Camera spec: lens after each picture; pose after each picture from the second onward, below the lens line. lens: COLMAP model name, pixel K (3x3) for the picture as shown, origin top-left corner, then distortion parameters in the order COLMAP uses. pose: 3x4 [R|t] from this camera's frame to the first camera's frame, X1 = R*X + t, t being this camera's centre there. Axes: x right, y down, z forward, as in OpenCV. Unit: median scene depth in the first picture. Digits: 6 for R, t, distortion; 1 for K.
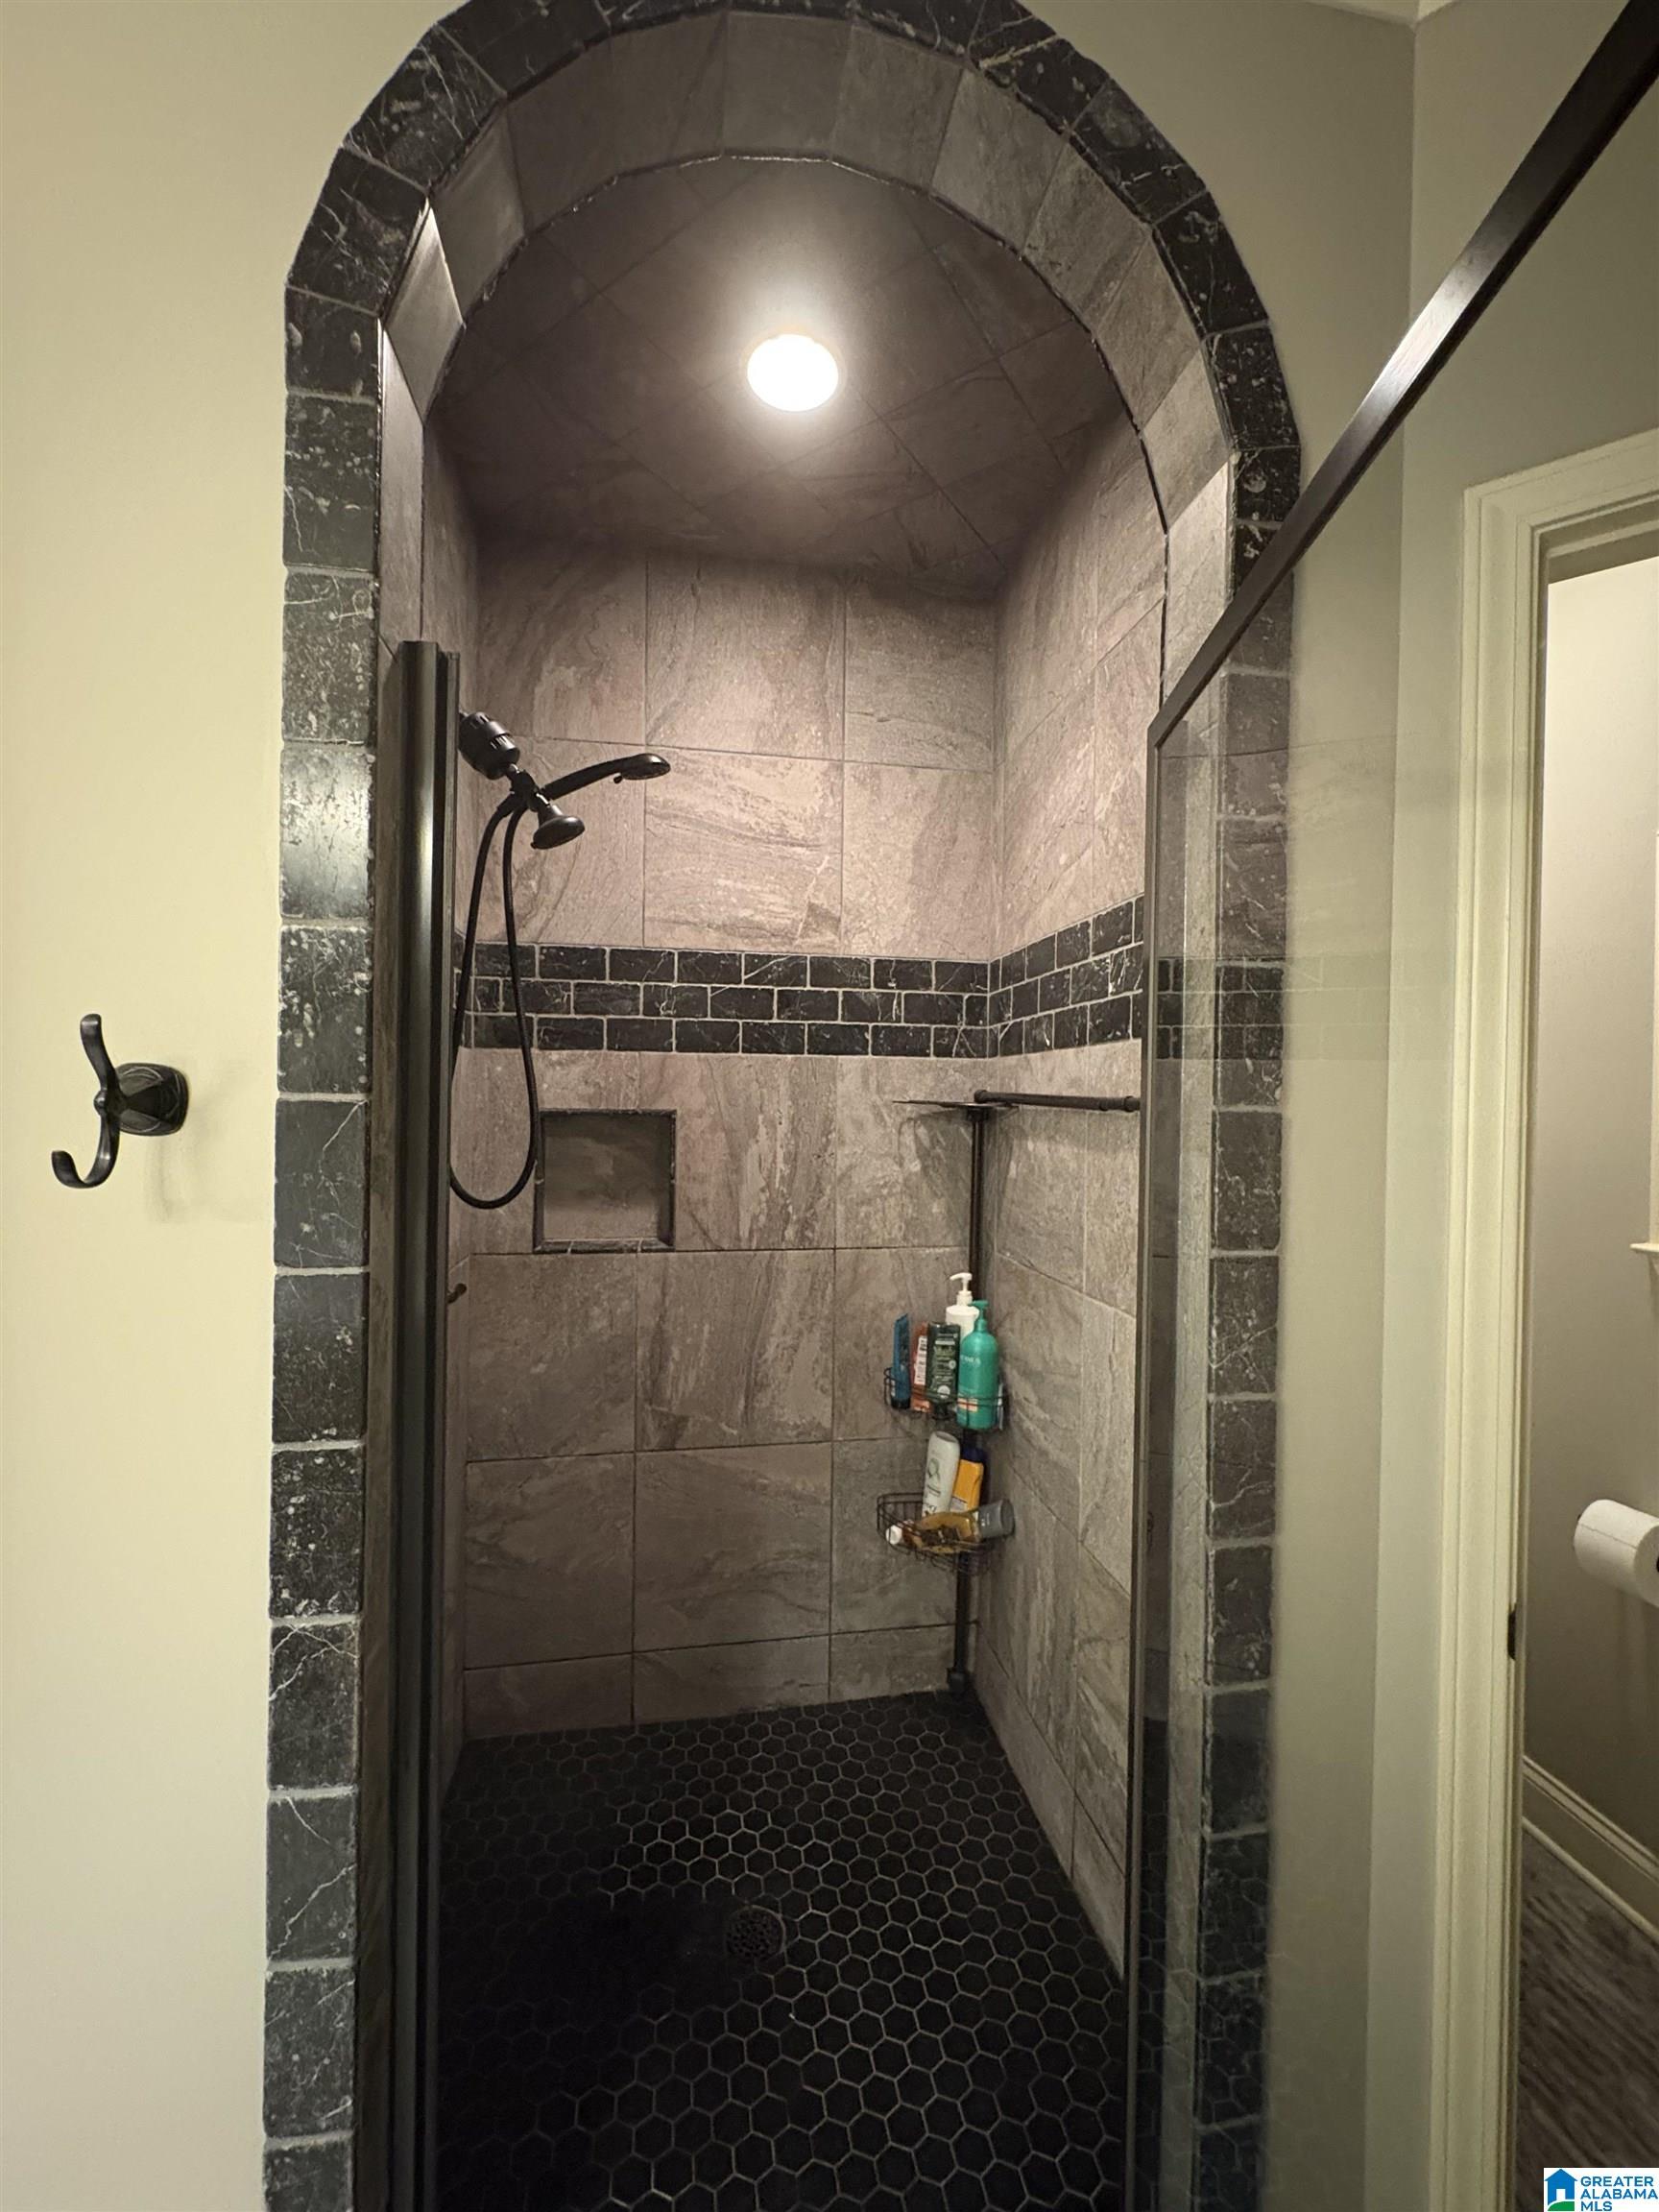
lens RADIAL K [[879.2, 0, 823.8], [0, 879.2, 1106.5], [0, 0, 1]] dist [-0.000468, 0.000563]
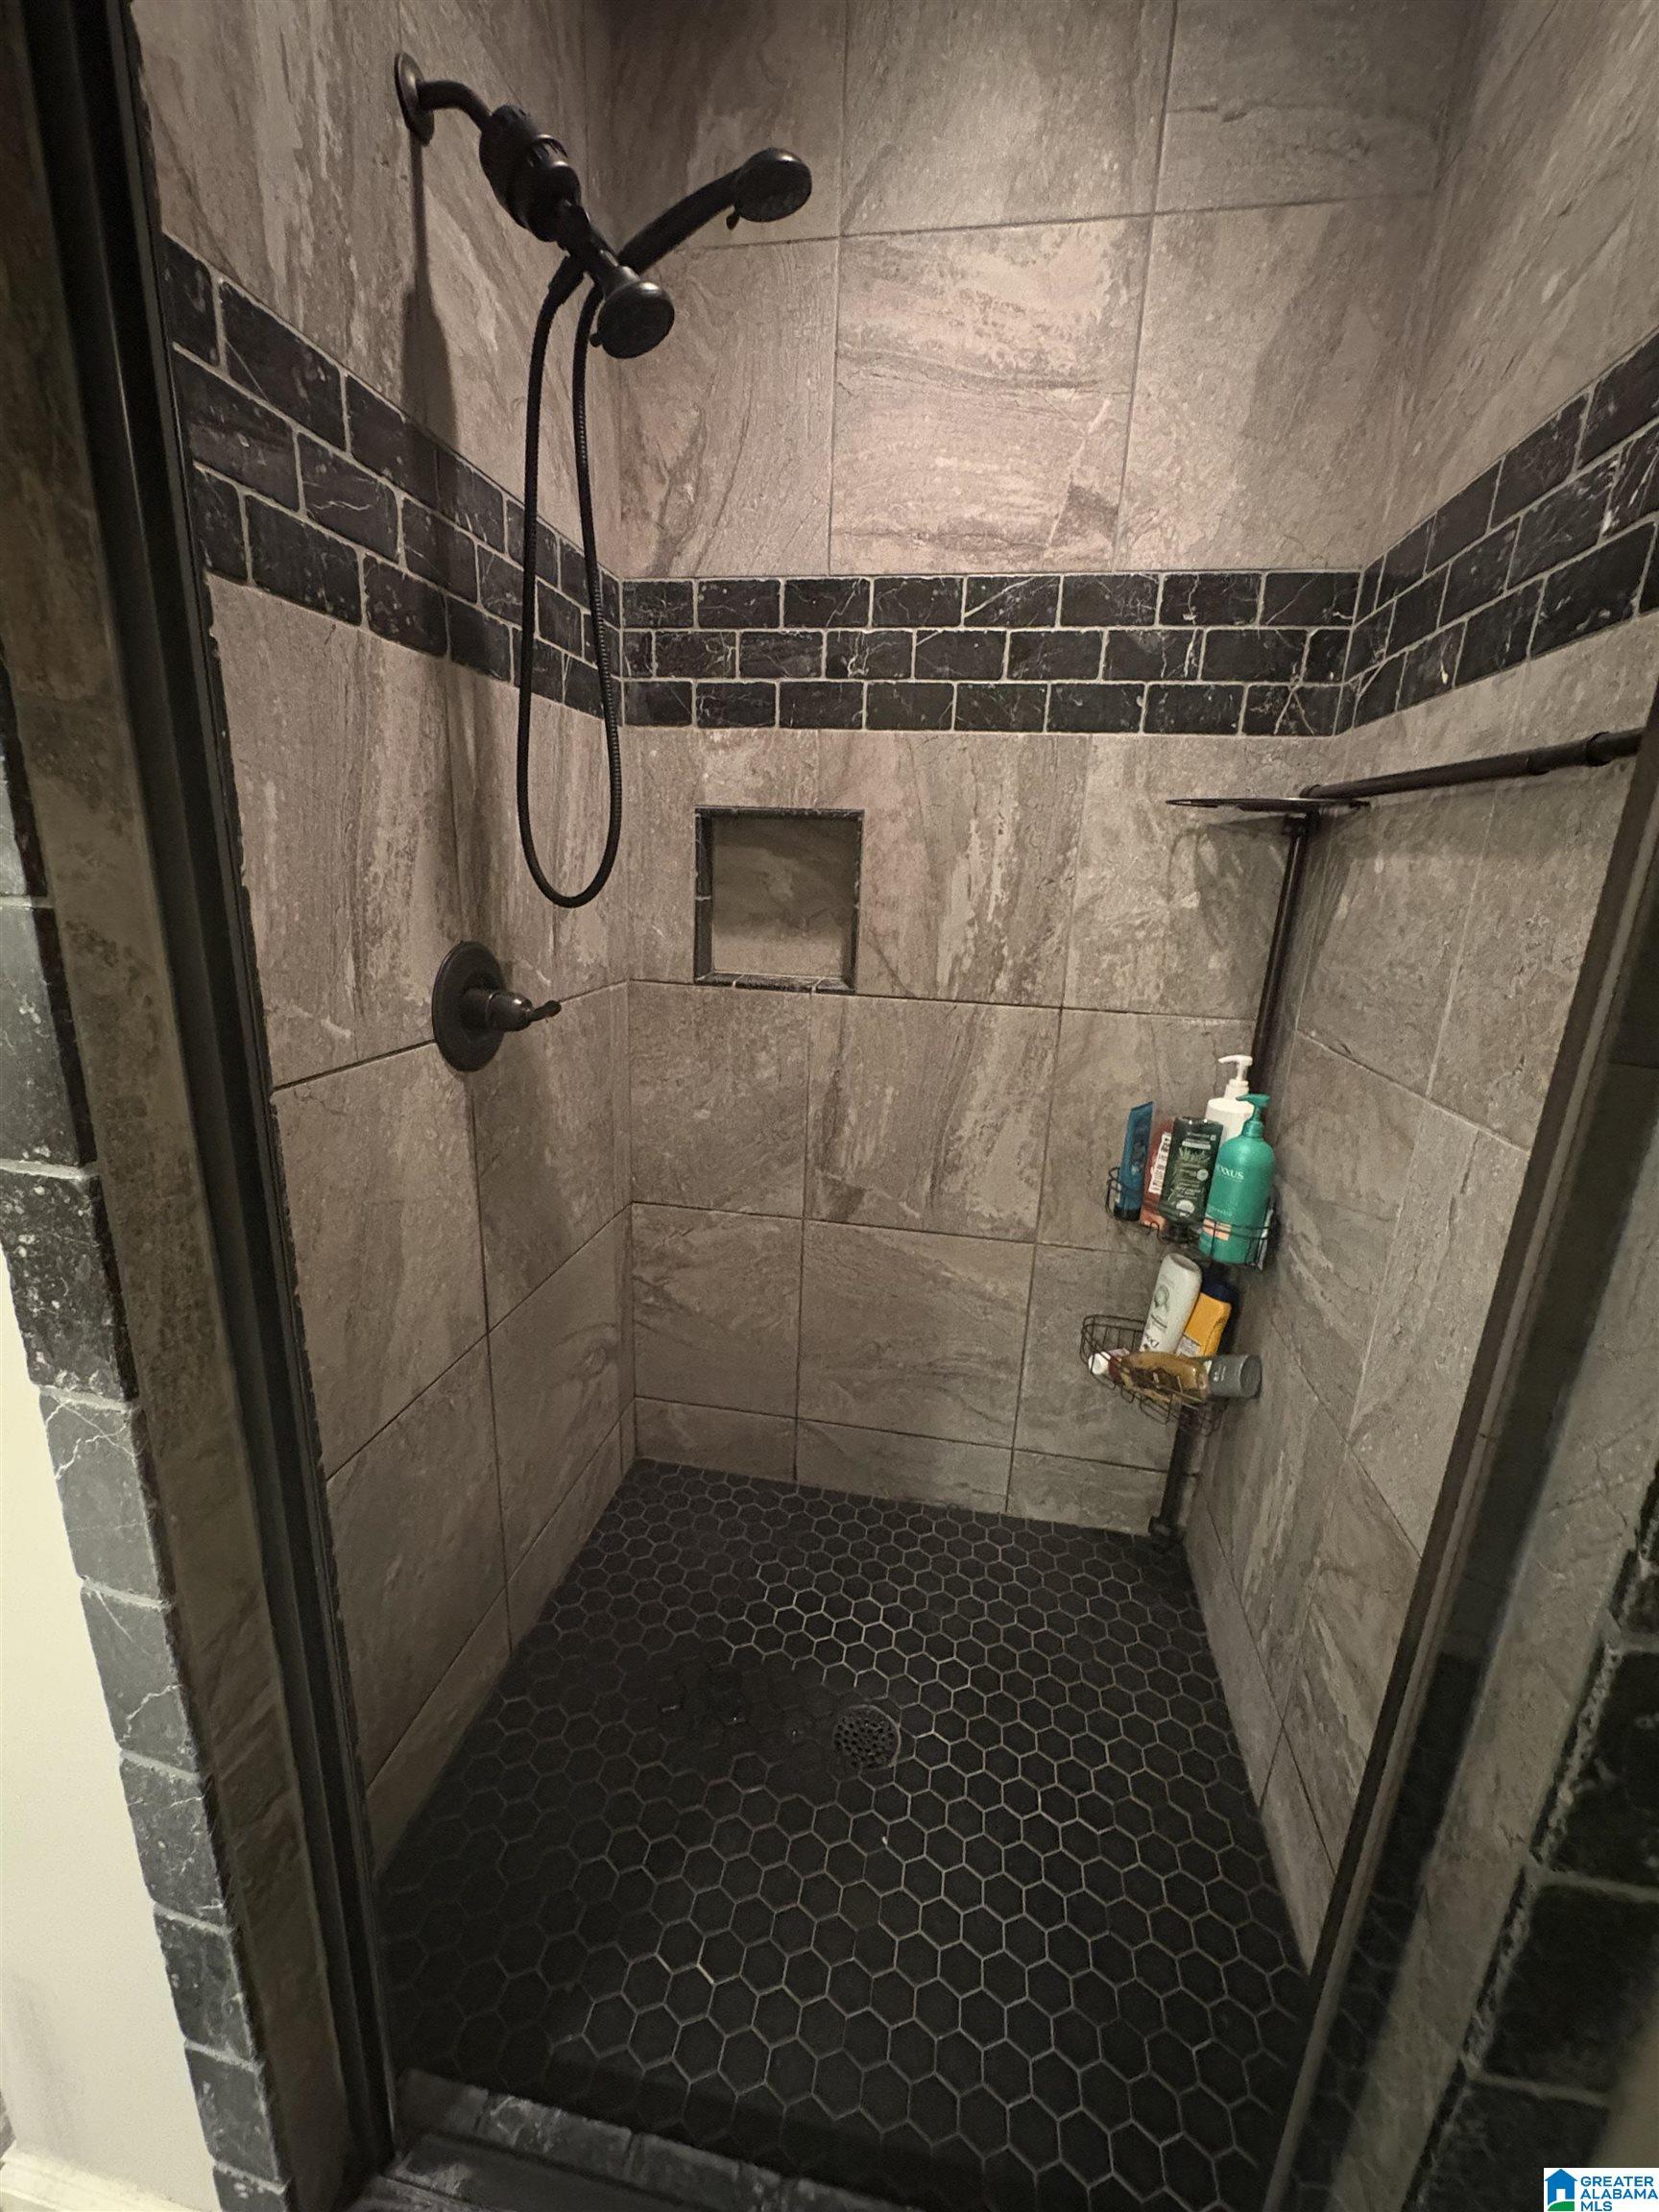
lens RADIAL K [[879.2, 0, 830.9], [0, 879.2, 1103.2], [0, 0, 1]] dist [-0.000468, 0.000563]
pose [[0.941850, 0.112969, -0.316476, 0.077699], [-0.030858, 0.966894, 0.253306, 0.058184], [0.334615, -0.228810, 0.914155, 0.234151]]
